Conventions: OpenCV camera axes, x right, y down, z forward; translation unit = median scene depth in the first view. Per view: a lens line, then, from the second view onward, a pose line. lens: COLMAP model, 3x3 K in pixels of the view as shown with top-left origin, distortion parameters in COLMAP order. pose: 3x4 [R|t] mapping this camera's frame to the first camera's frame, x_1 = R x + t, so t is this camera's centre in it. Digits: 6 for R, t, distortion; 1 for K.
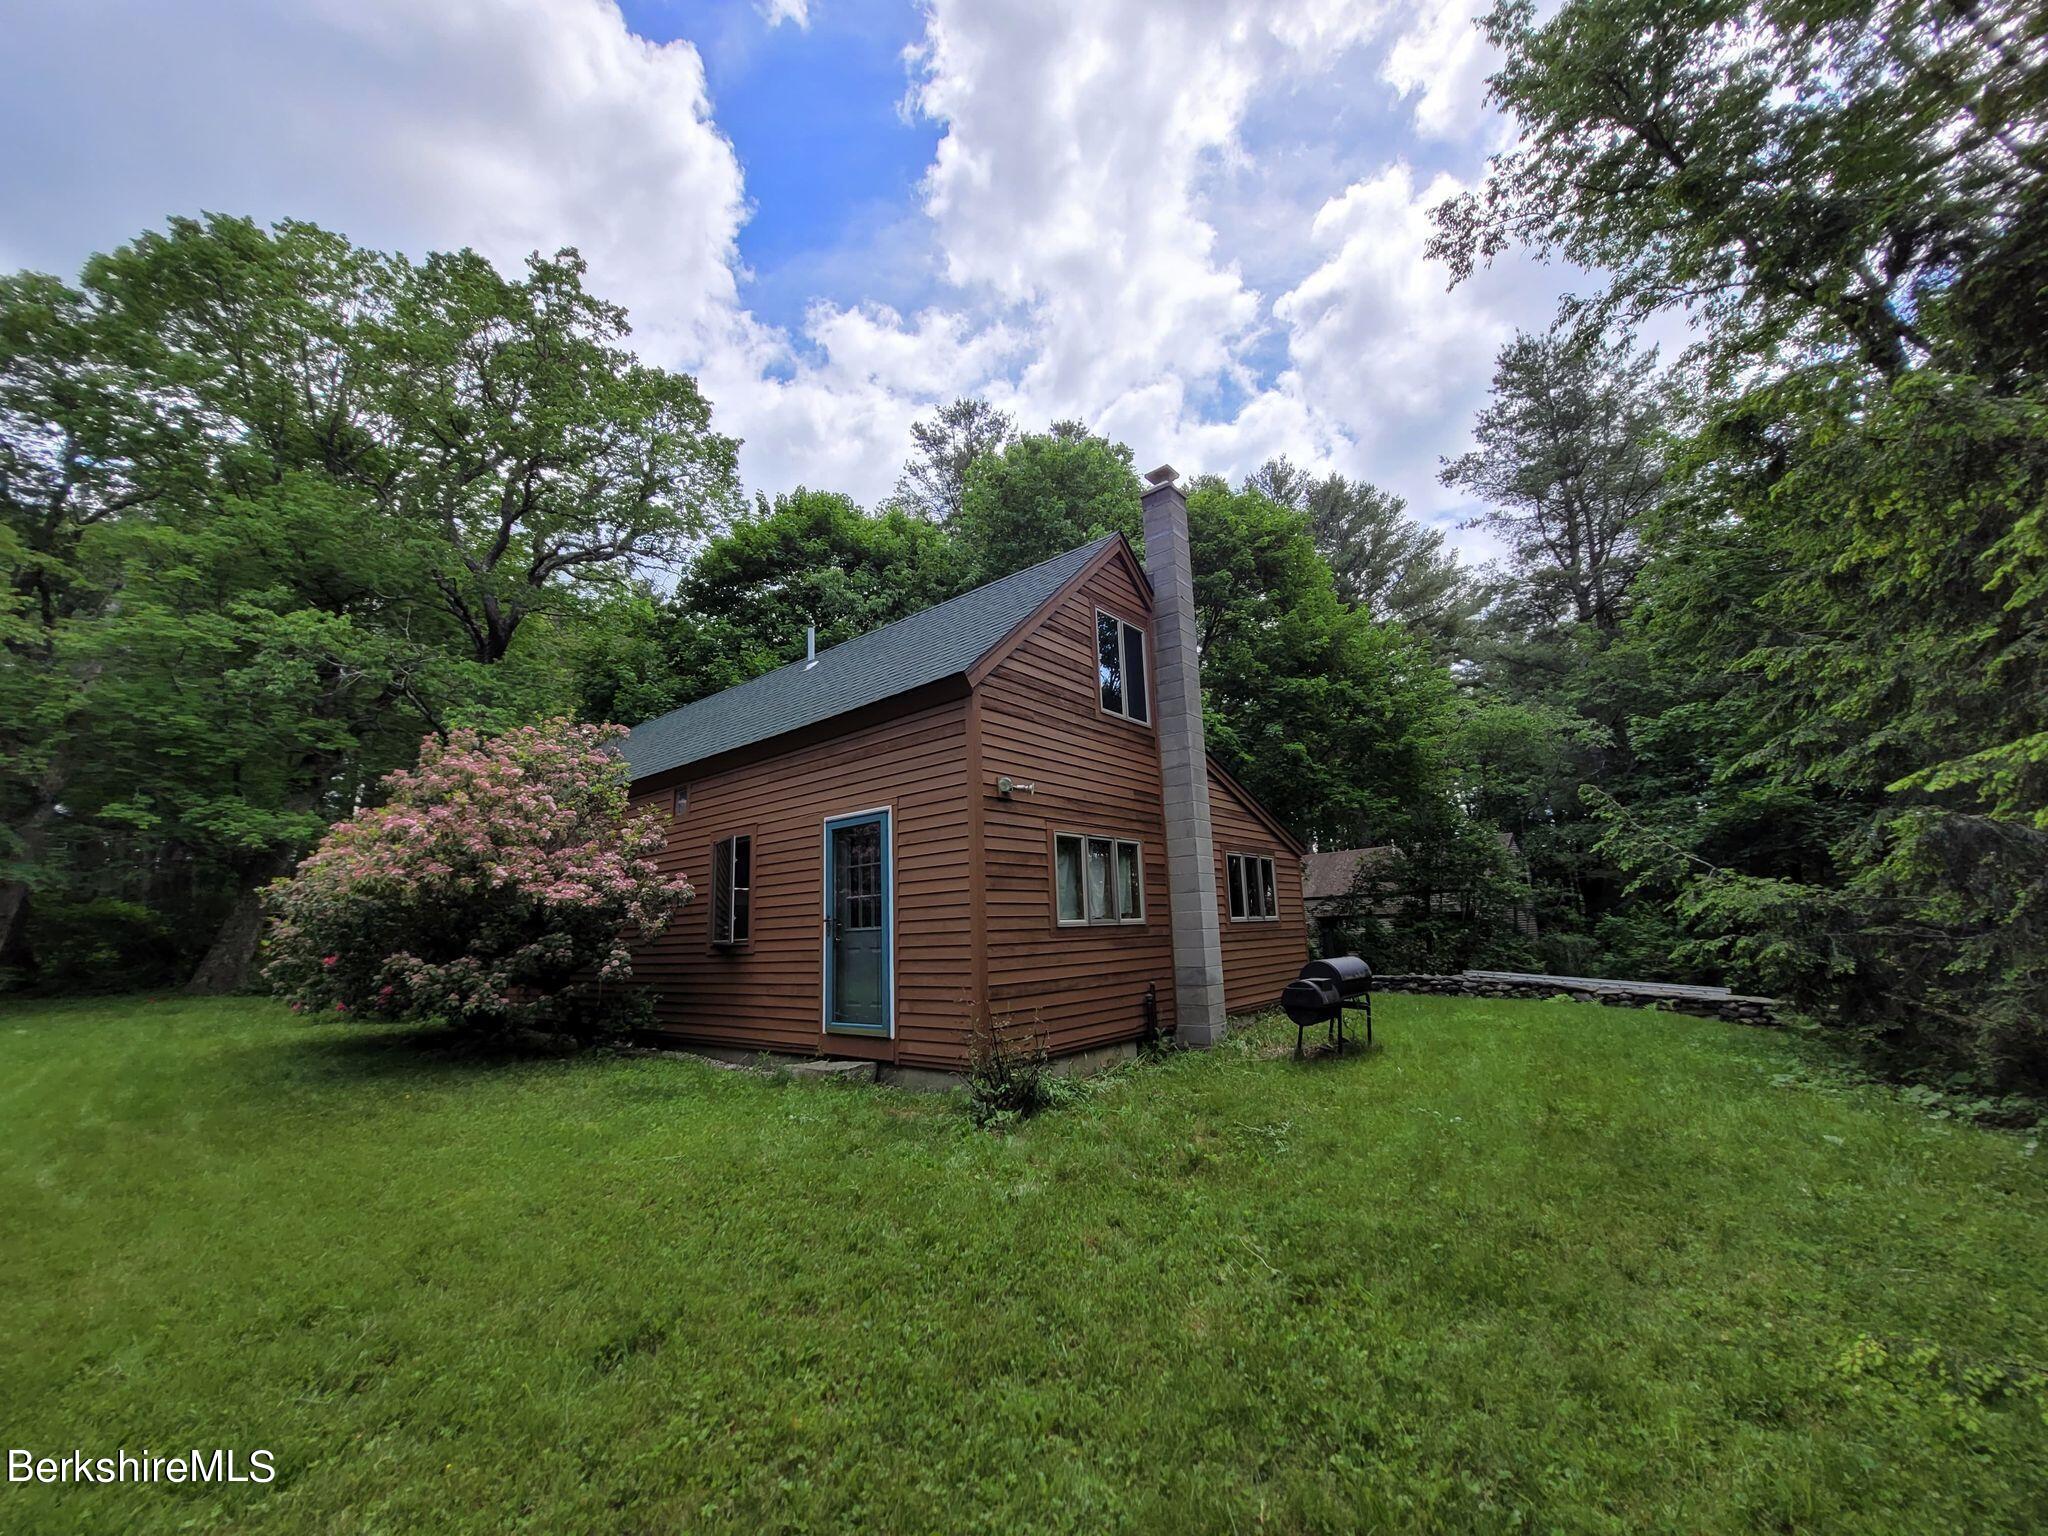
lens RADIAL K [[804.8, 0, 1029.6], [0, 804.8, 783.4], [0, 0, 1]] dist [0.002251, -0.000141]
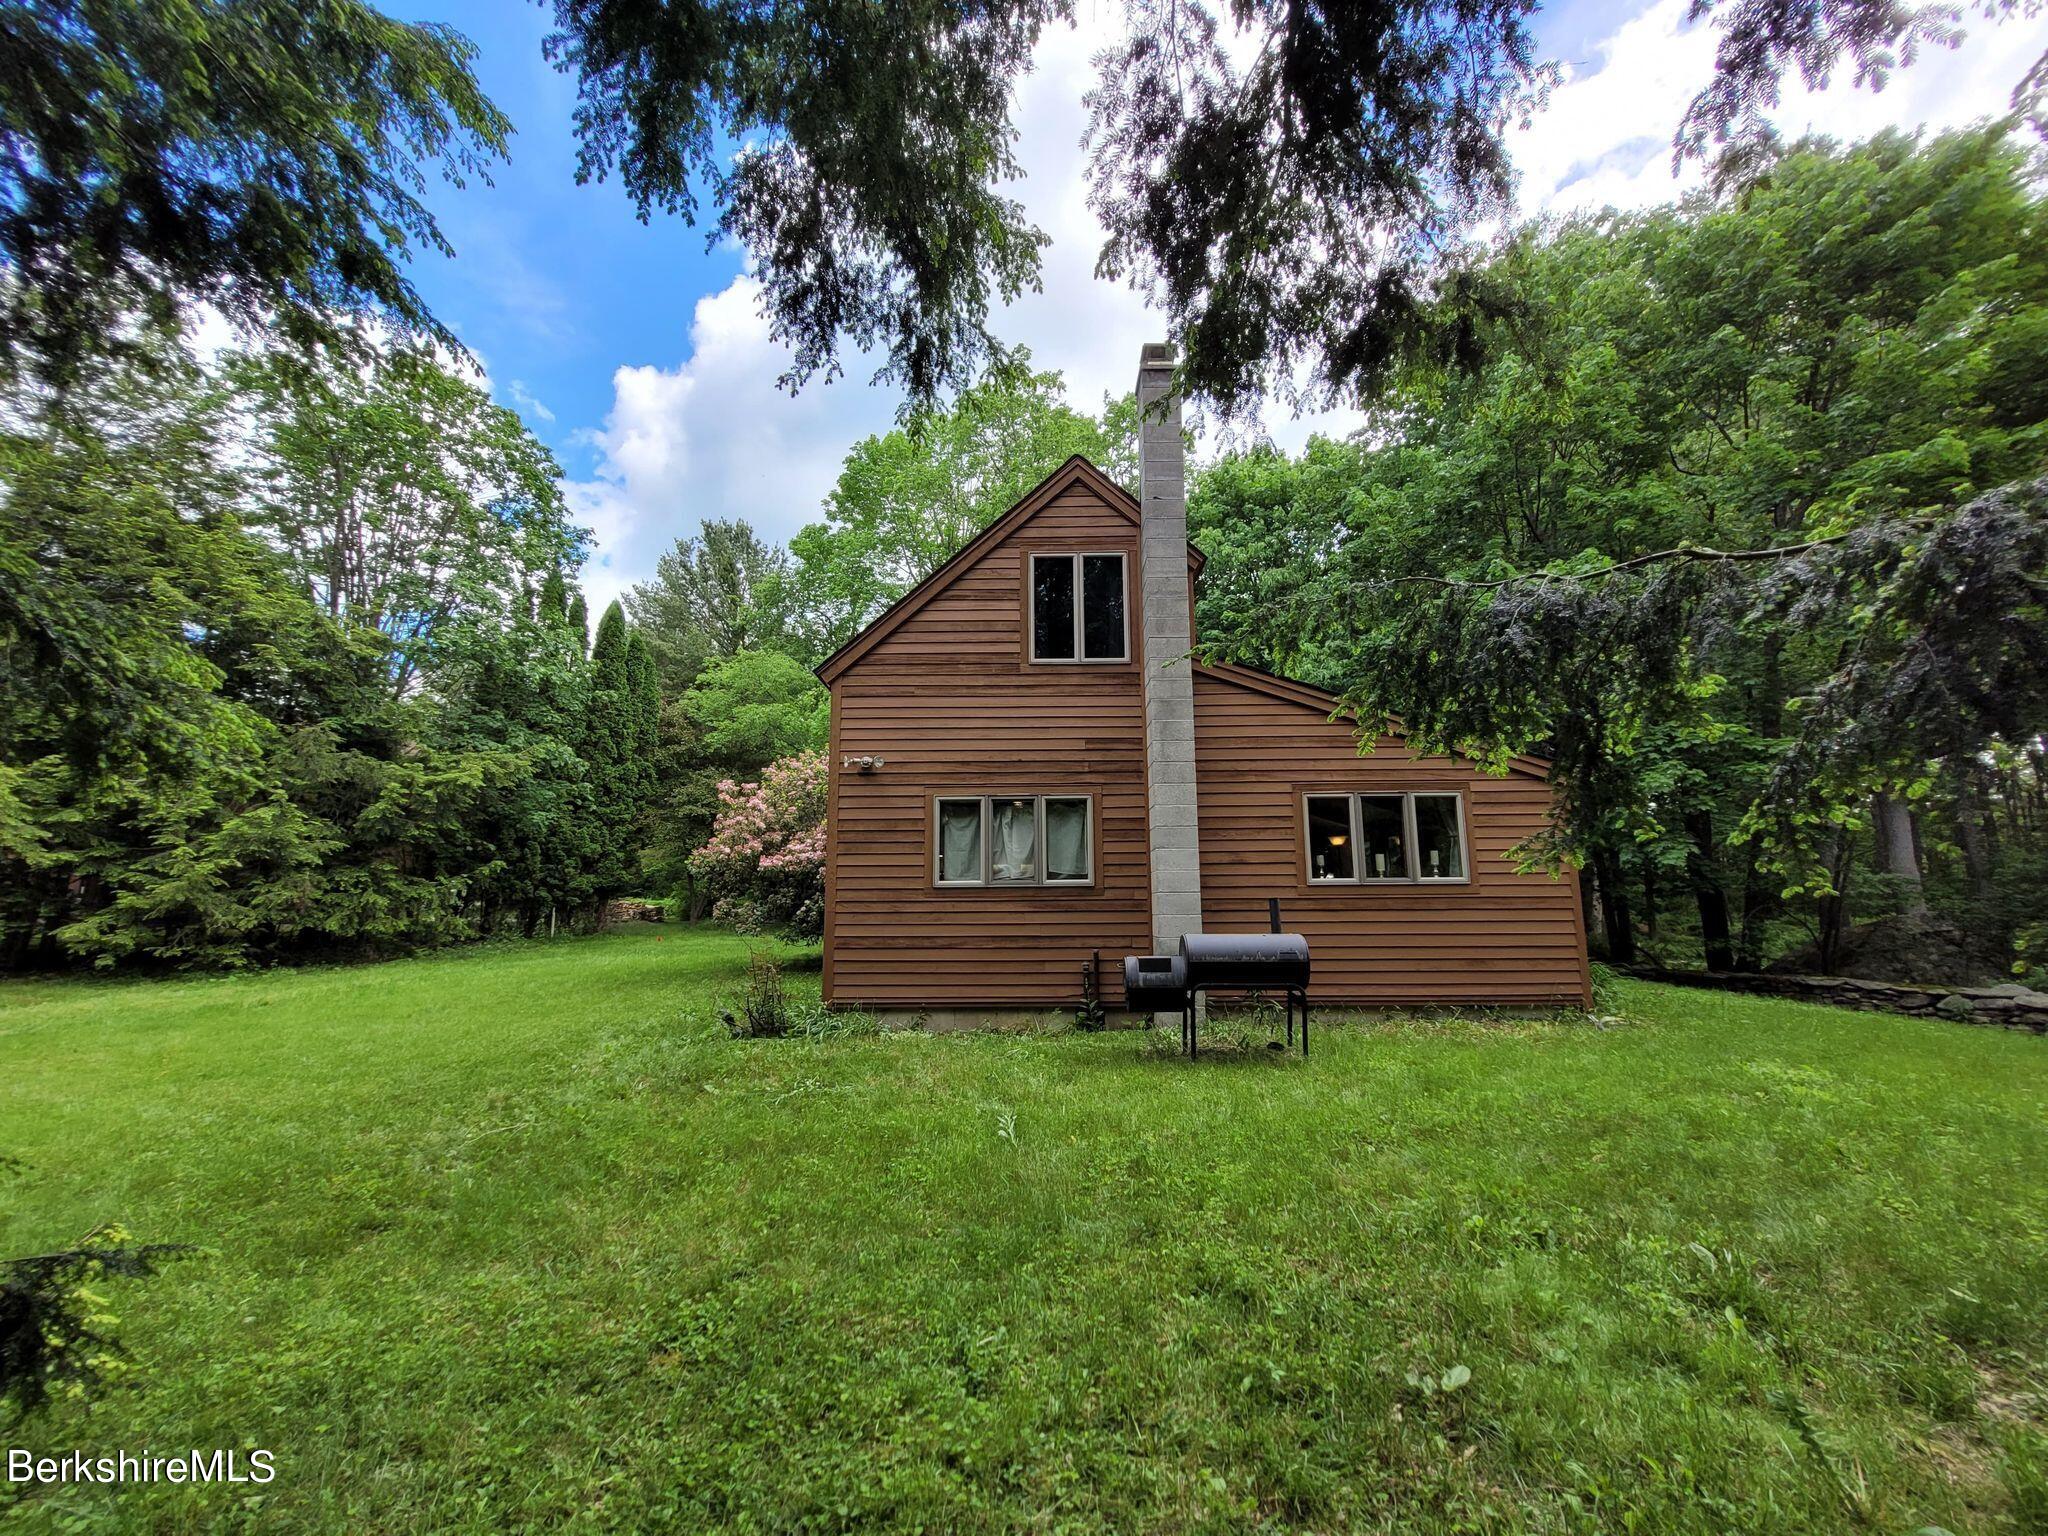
lens RADIAL K [[804.8, 0, 1029.6], [0, 804.8, 783.4], [0, 0, 1]] dist [0.002251, -0.000141]
pose [[0.620697, -0.088701, -0.779017, 0.848318], [0.126213, 0.991926, -0.012380, 0.065217], [0.773826, -0.090638, 0.626880, 0.401487]]
